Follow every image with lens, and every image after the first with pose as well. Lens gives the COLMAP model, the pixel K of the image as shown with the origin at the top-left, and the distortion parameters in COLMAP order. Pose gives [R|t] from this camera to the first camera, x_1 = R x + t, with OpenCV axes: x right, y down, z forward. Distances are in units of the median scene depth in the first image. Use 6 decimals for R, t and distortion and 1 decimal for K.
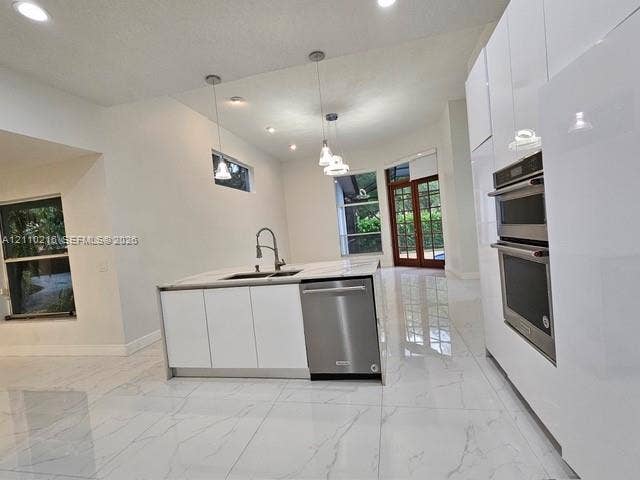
lens RADIAL K [[307.1, 0, 320.0], [0, 307.1, 240.0], [0, 0, 1]] dist [-0.000126, -0.000011]
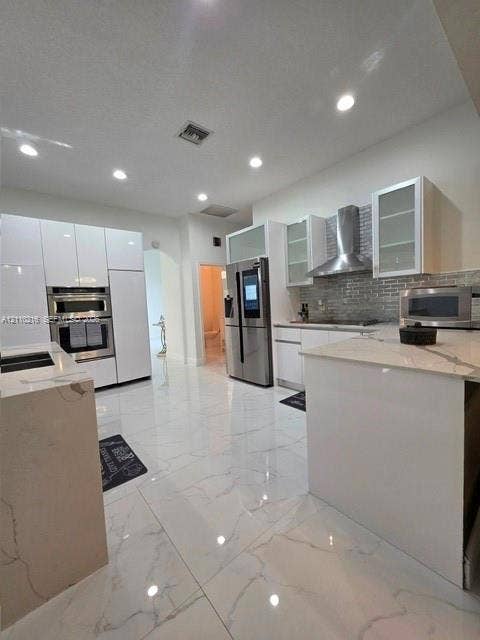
lens RADIAL K [[252.2, 0, 239.4], [0, 252.2, 317.0], [0, 0, 1]] dist [0.000015, -0.000018]
pose [[-0.787764, 0.104713, 0.607012, -0.853870], [0.145886, 0.989125, 0.018697, 0.073286], [-0.598453, 0.103283, -0.794473, 1.029760]]
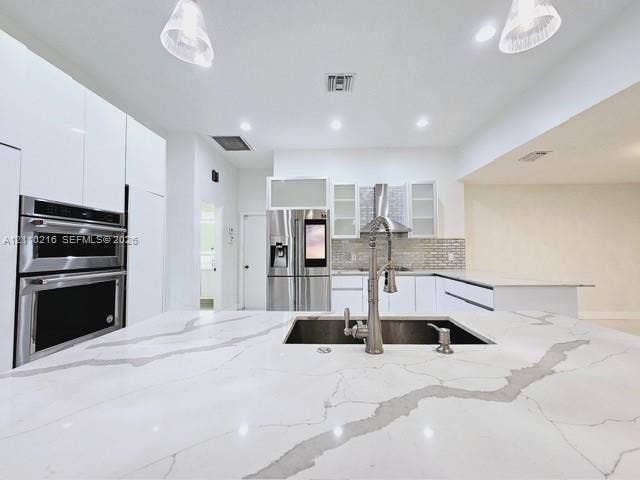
lens RADIAL K [[252.2, 0, 319.2], [0, 252.2, 242.5], [0, 0, 1]] dist [0.000015, -0.000018]
pose [[-0.979411, 0.097533, -0.176752, -0.056924], [0.095874, 0.995232, 0.017923, -0.019066], [0.177657, 0.000608, -0.984092, 1.202289]]
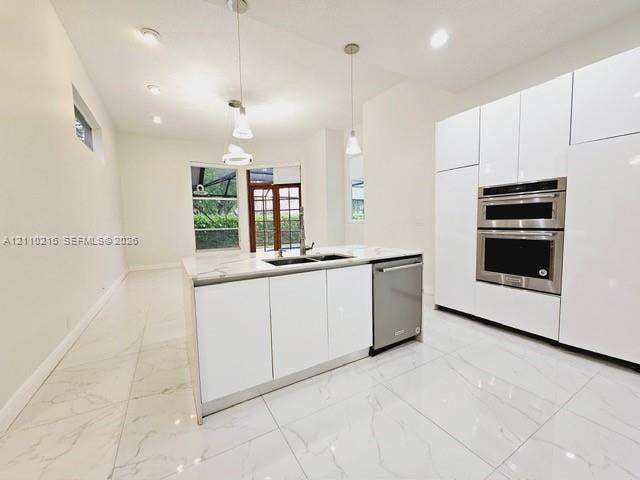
lens RADIAL K [[267.7, 0, 331.5], [0, 267.7, 240.2], [0, 0, 1]] dist [-0.000733, -0.000212]
pose [[0.713087, 0.029935, 0.700436, -0.638143], [-0.025701, 0.999533, -0.016553, 0.065192], [-0.700604, -0.006198, 0.713523, 0.370519]]
